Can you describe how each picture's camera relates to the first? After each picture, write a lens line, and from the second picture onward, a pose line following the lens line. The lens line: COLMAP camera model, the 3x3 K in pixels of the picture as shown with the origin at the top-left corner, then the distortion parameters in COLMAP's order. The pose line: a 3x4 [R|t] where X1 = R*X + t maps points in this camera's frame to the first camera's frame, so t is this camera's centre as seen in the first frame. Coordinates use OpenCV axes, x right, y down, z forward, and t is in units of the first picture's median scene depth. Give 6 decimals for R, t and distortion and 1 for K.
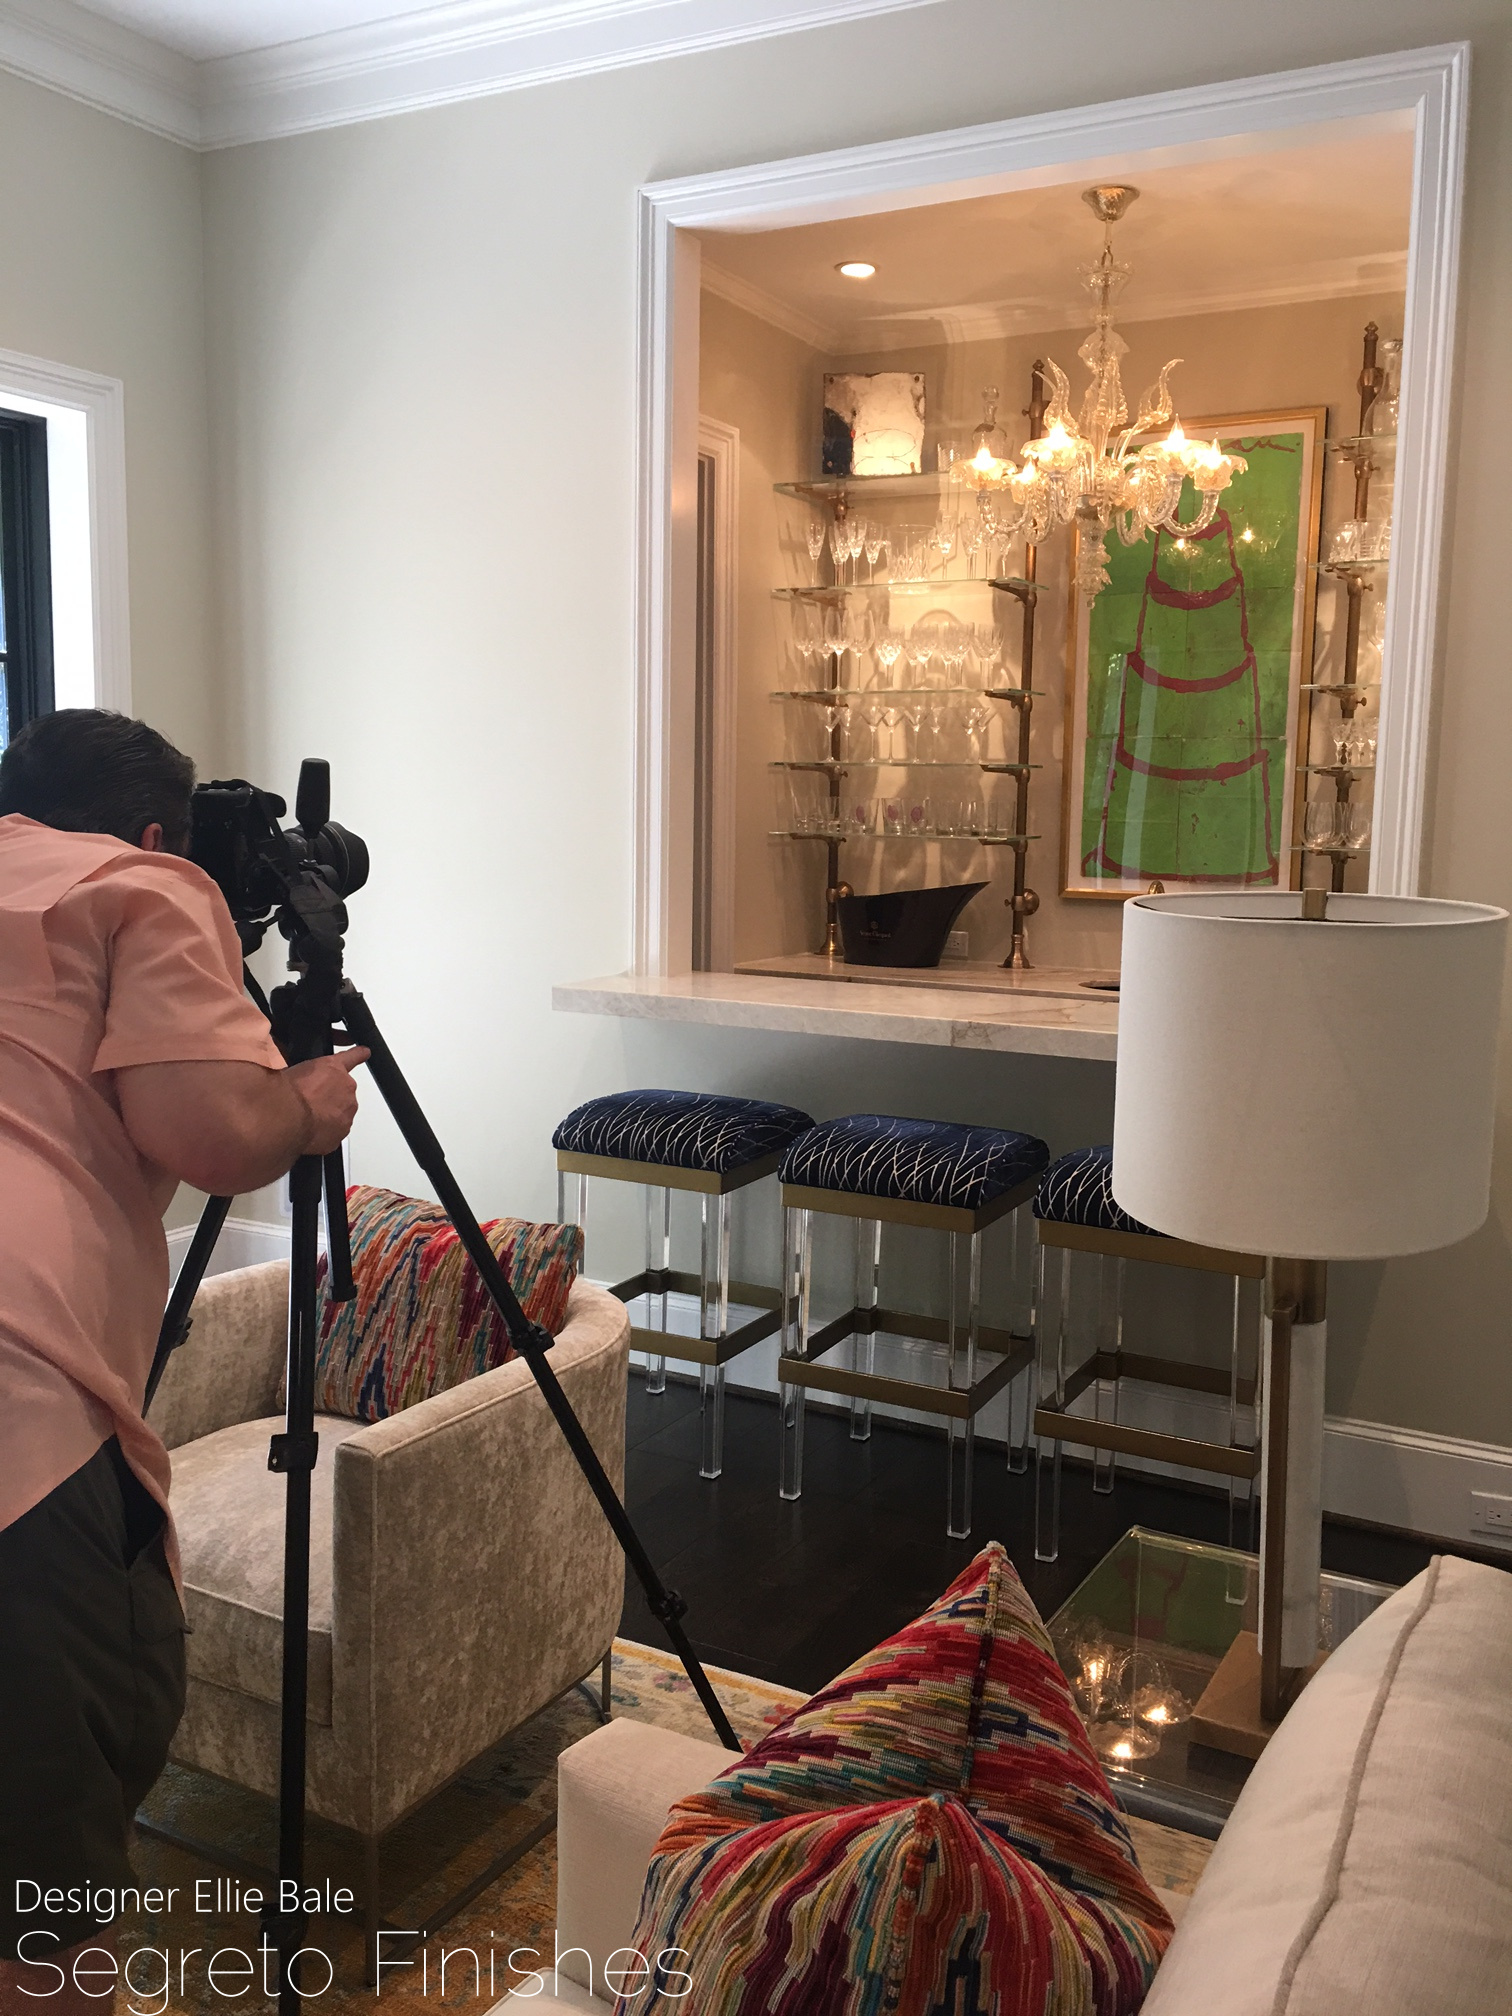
lens RADIAL K [[1680.3, 0, 770.3], [0, 1680.3, 998.0], [0, 0, 1]] dist [0.048257, -0.079640]
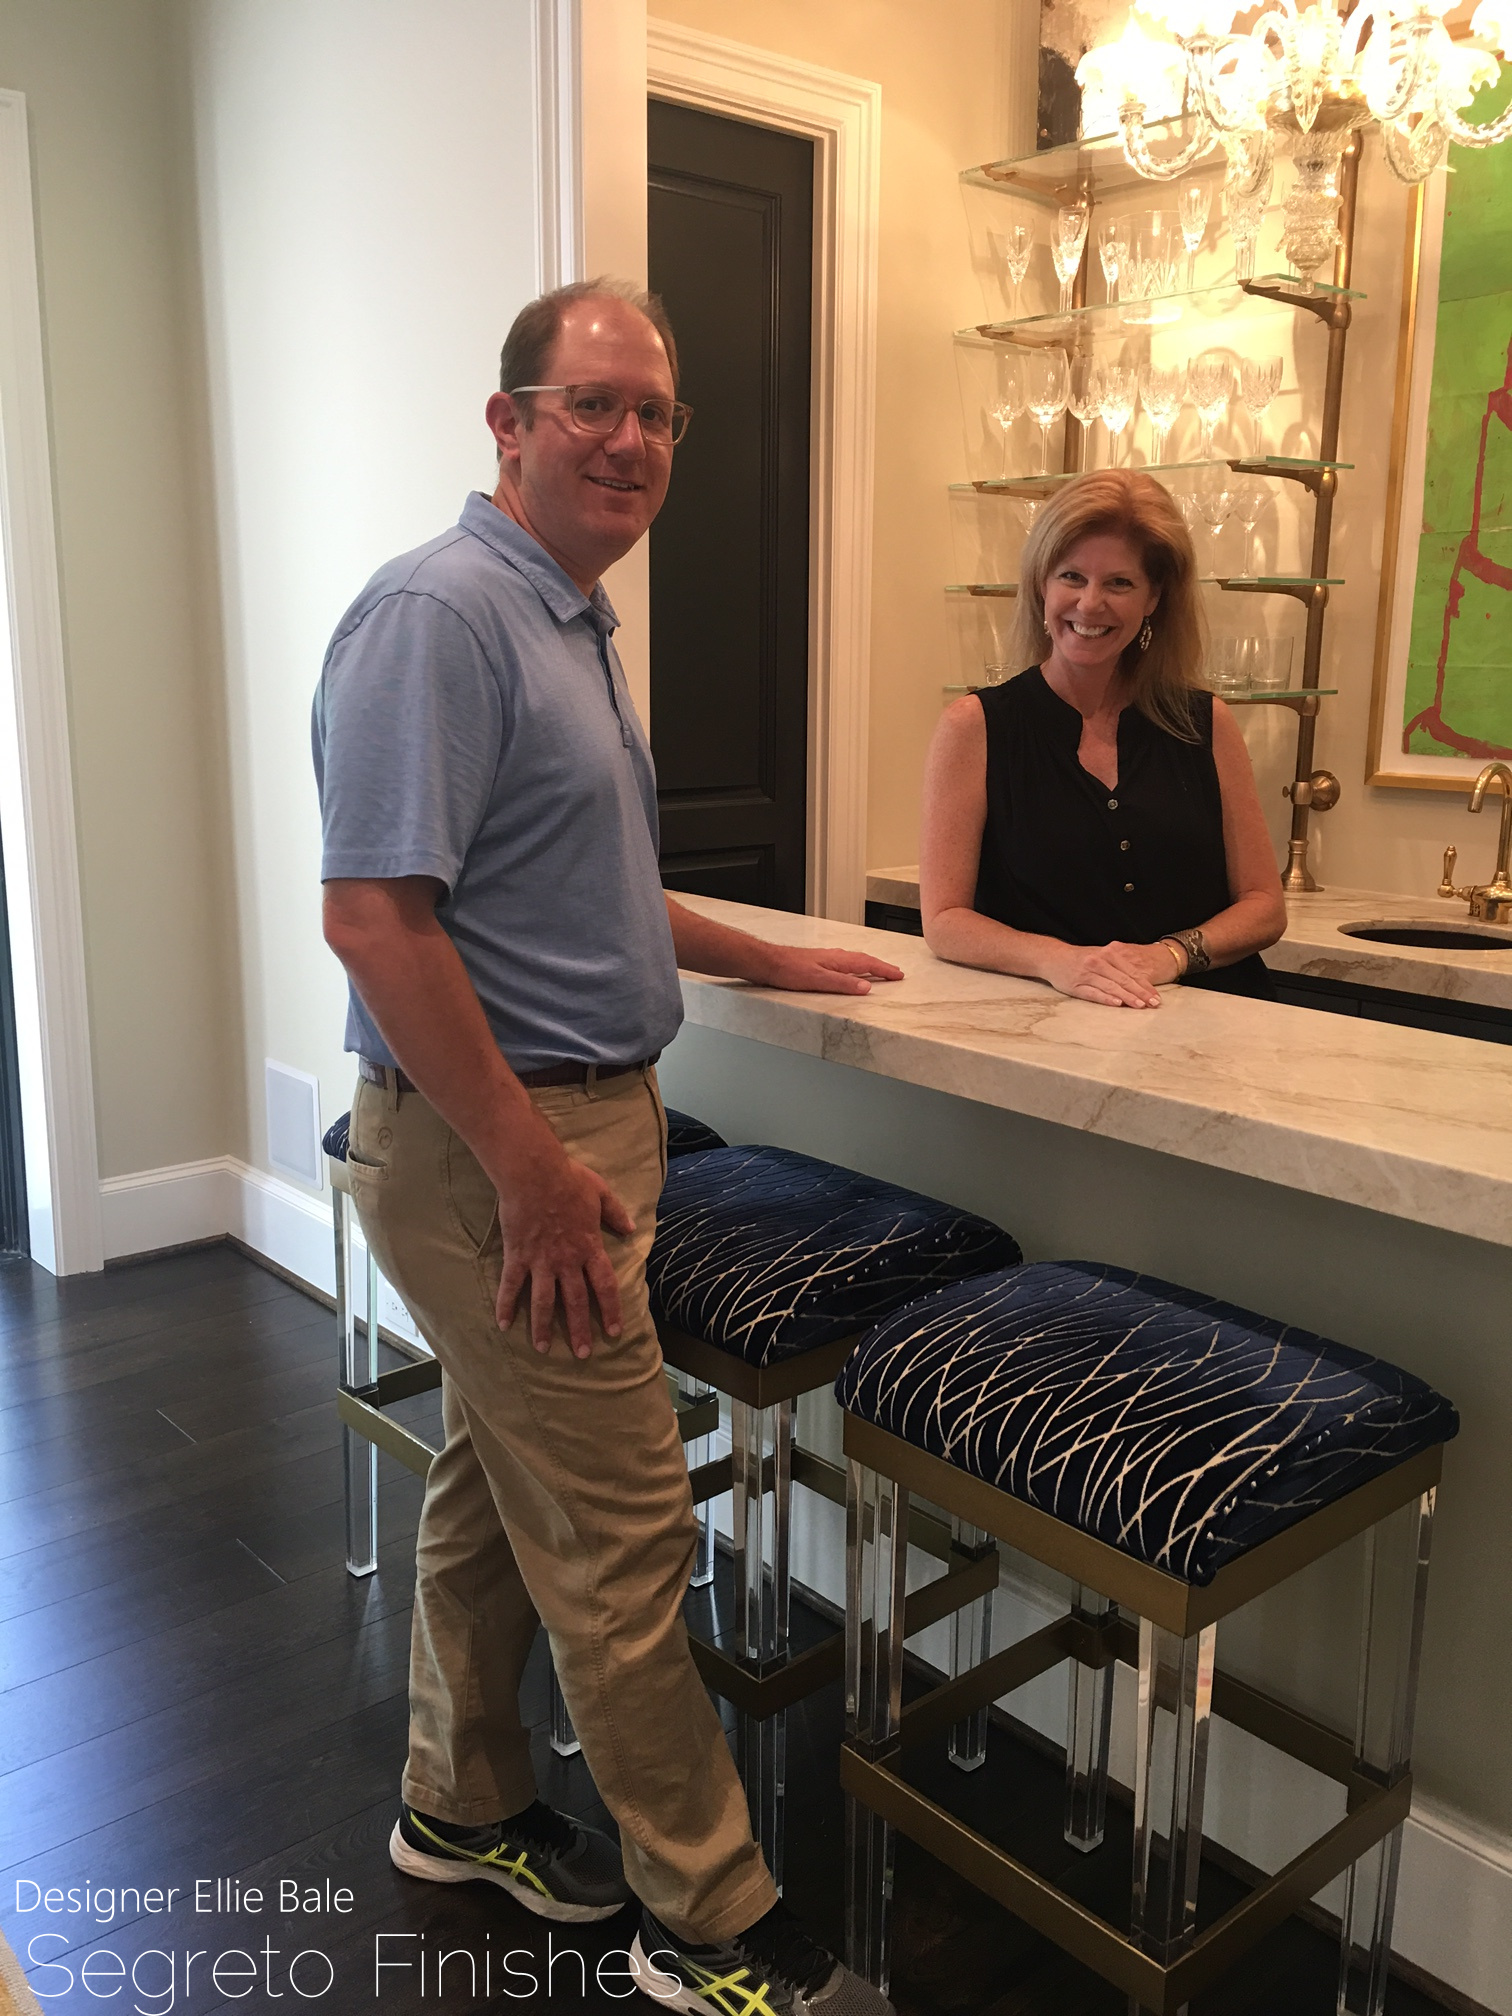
lens RADIAL K [[1680.3, 0, 742.3], [0, 1680.3, 1011.8], [0, 0, 1]] dist [0.048257, -0.079640]
pose [[0.933752, 0.069837, -0.351041, 0.183505], [-0.037284, 0.994422, 0.098660, -0.028016], [0.355973, -0.079036, 0.931148, 0.293783]]
